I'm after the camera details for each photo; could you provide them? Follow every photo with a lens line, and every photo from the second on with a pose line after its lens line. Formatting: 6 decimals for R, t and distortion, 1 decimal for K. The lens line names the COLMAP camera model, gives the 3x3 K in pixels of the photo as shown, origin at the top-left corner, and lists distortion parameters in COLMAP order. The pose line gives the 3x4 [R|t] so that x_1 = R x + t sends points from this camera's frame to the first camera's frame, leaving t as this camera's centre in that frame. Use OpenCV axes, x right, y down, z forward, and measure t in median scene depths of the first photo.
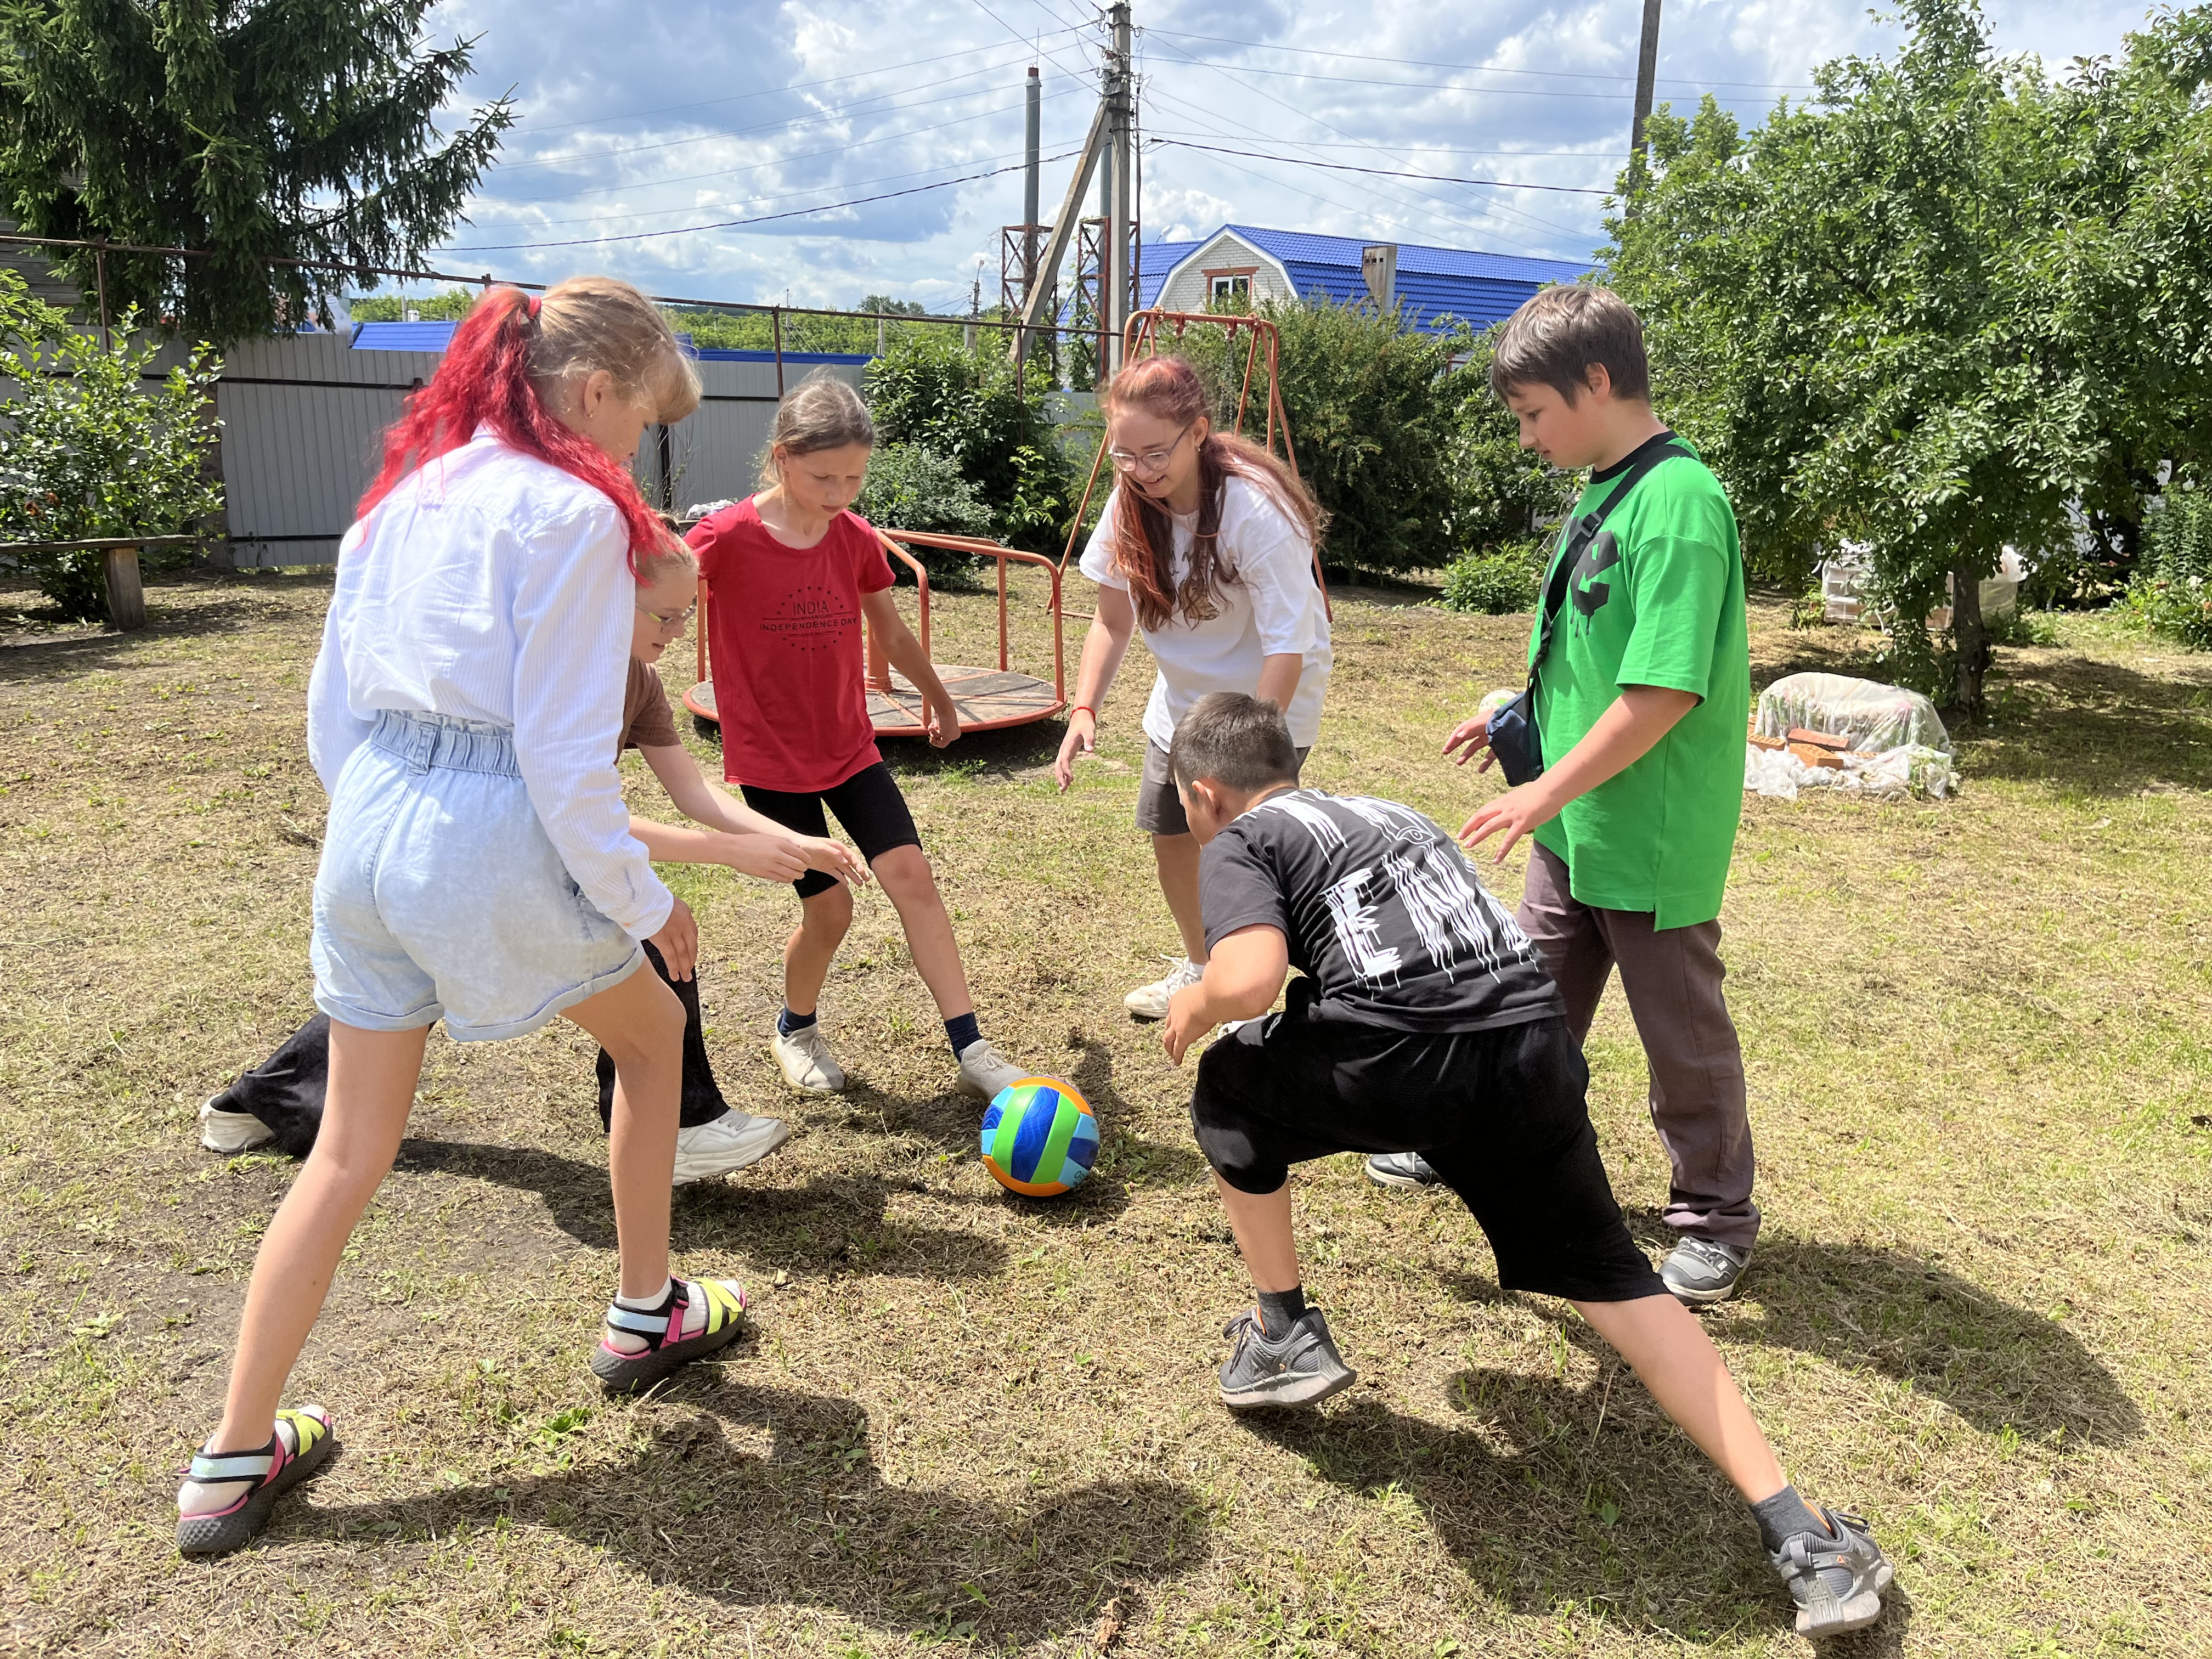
lens RADIAL K [[1682.9, 0, 1131.2], [0, 1682.9, 839.1], [0, 0, 1]] dist [0.028807, 0.001165]
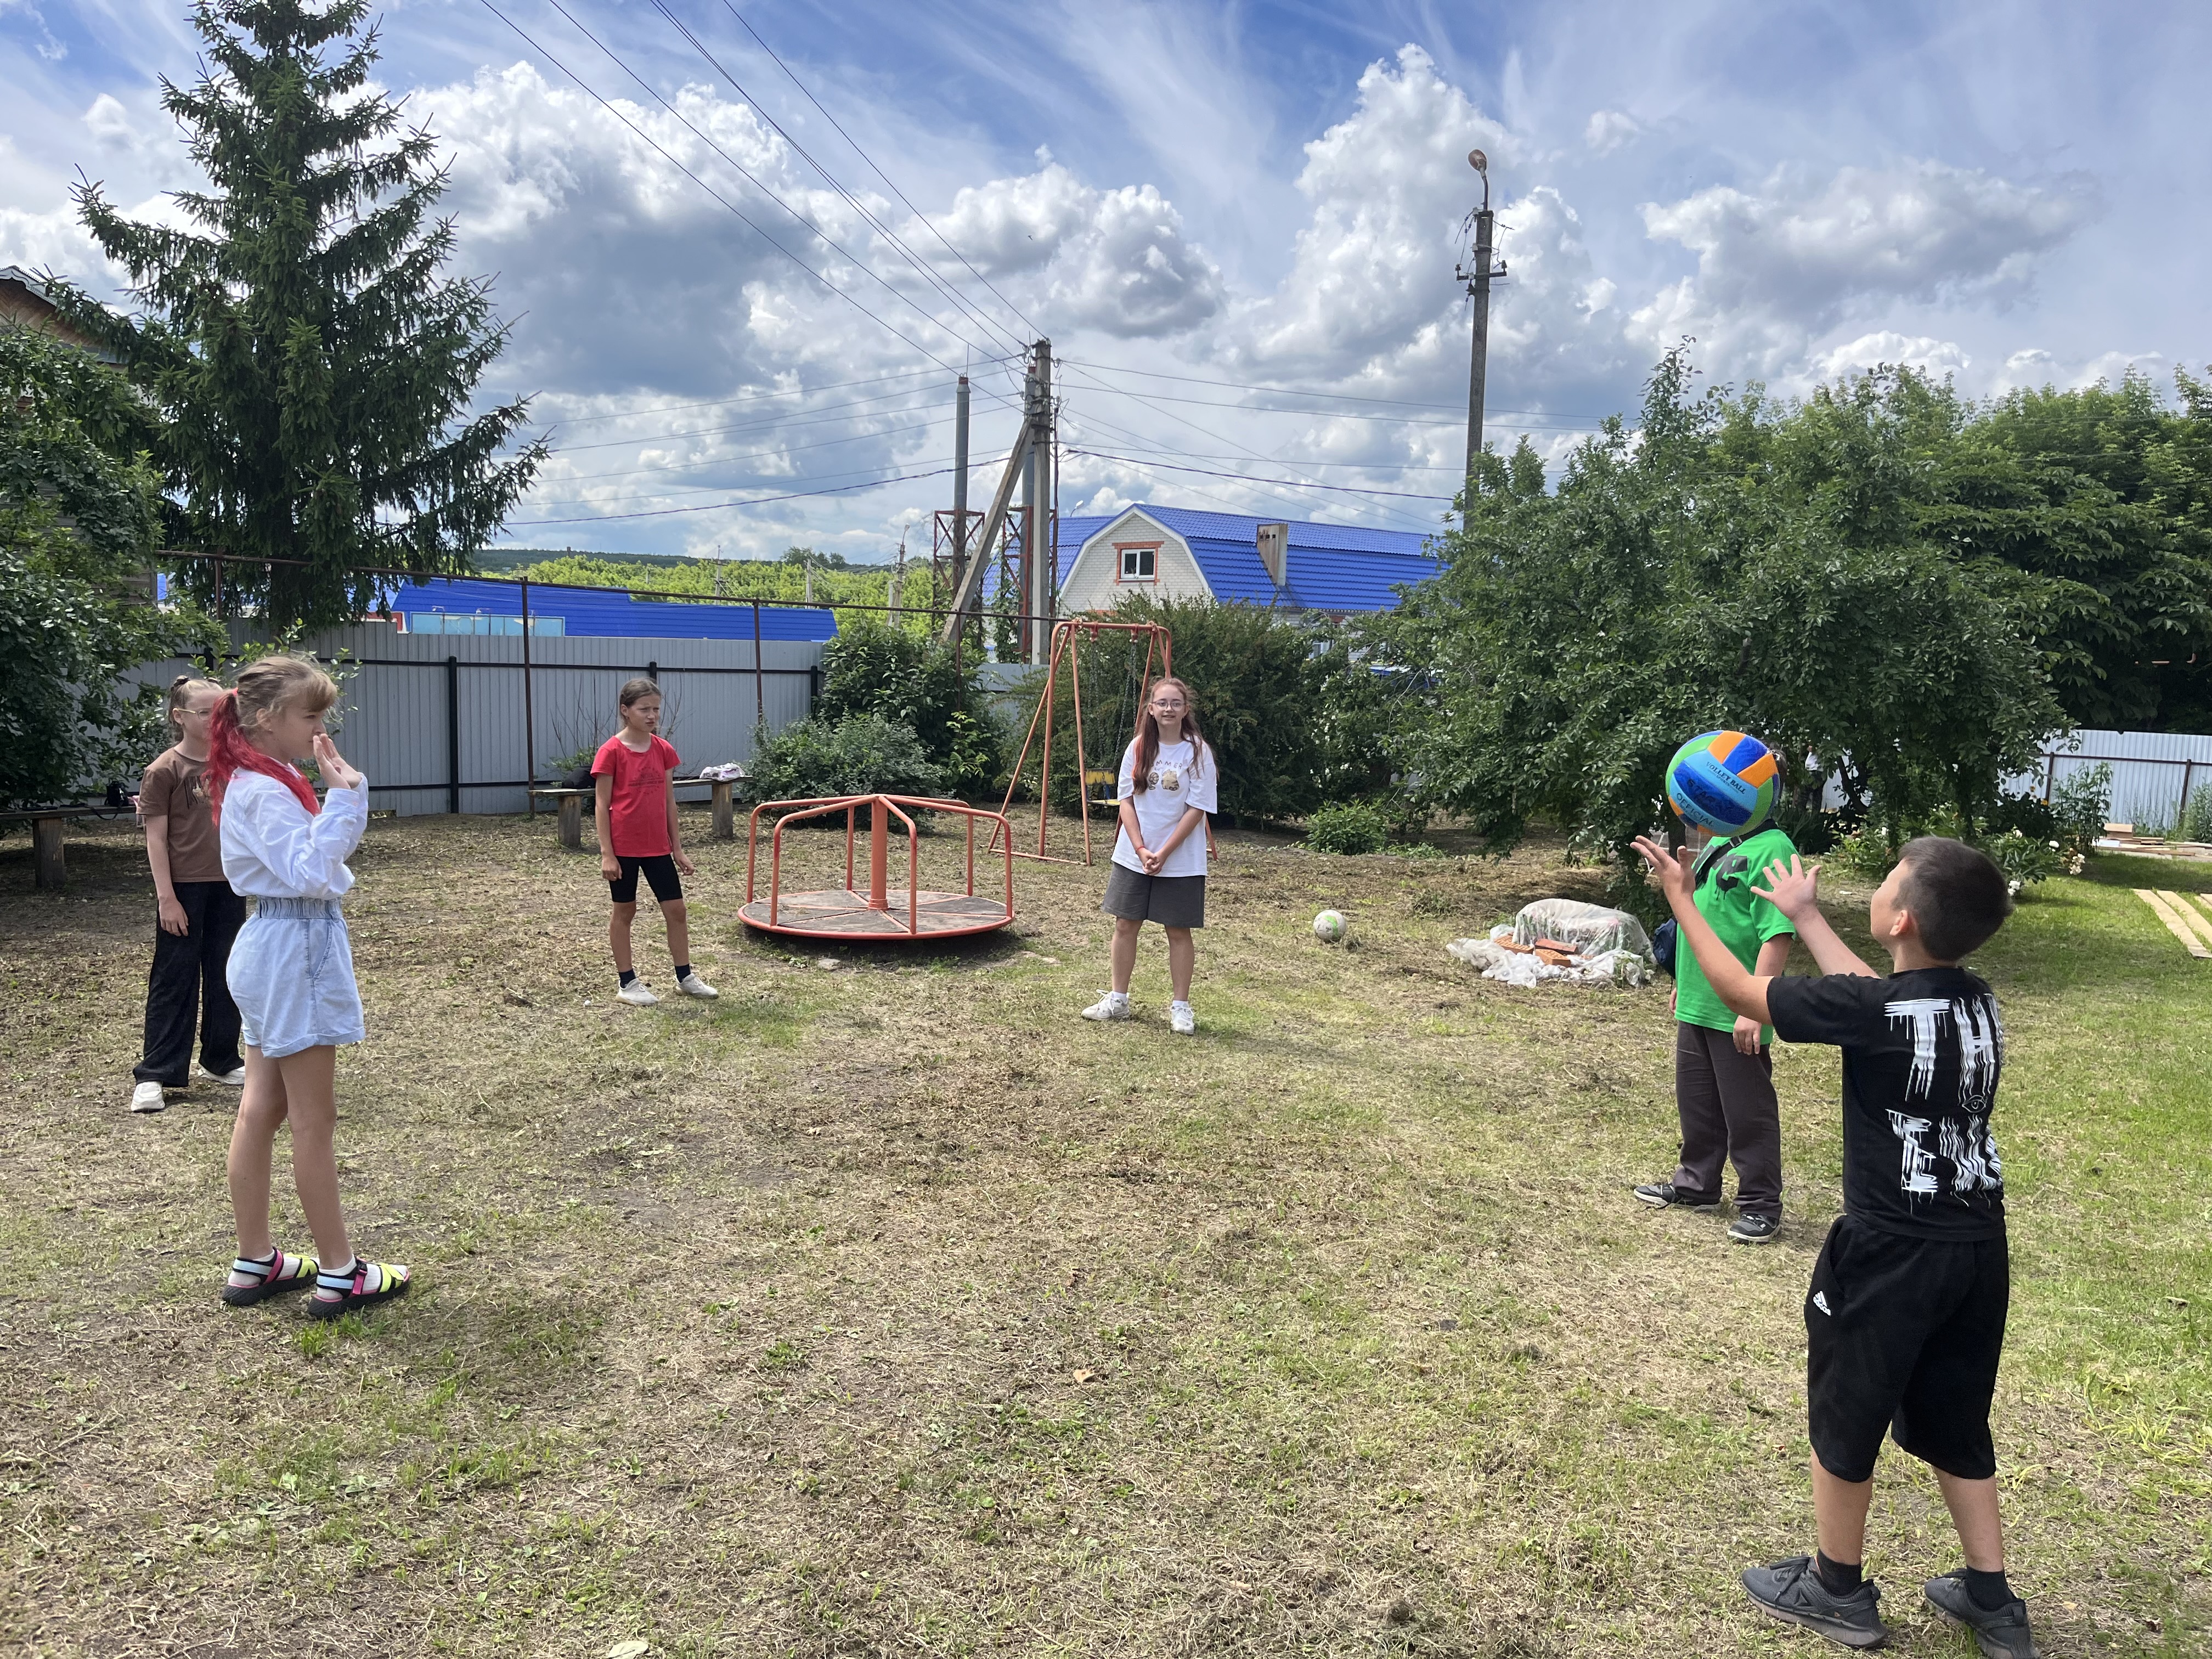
lens RADIAL K [[1625.6, 0, 1072.2], [0, 1625.6, 895.5], [0, 0, 1]] dist [0.027060, -0.003152]
pose [[0.999861, 0.002240, 0.016501, -0.005622], [-0.000489, 0.994432, -0.105380, 0.018627], [-0.016646, 0.105358, 0.994295, -0.148928]]
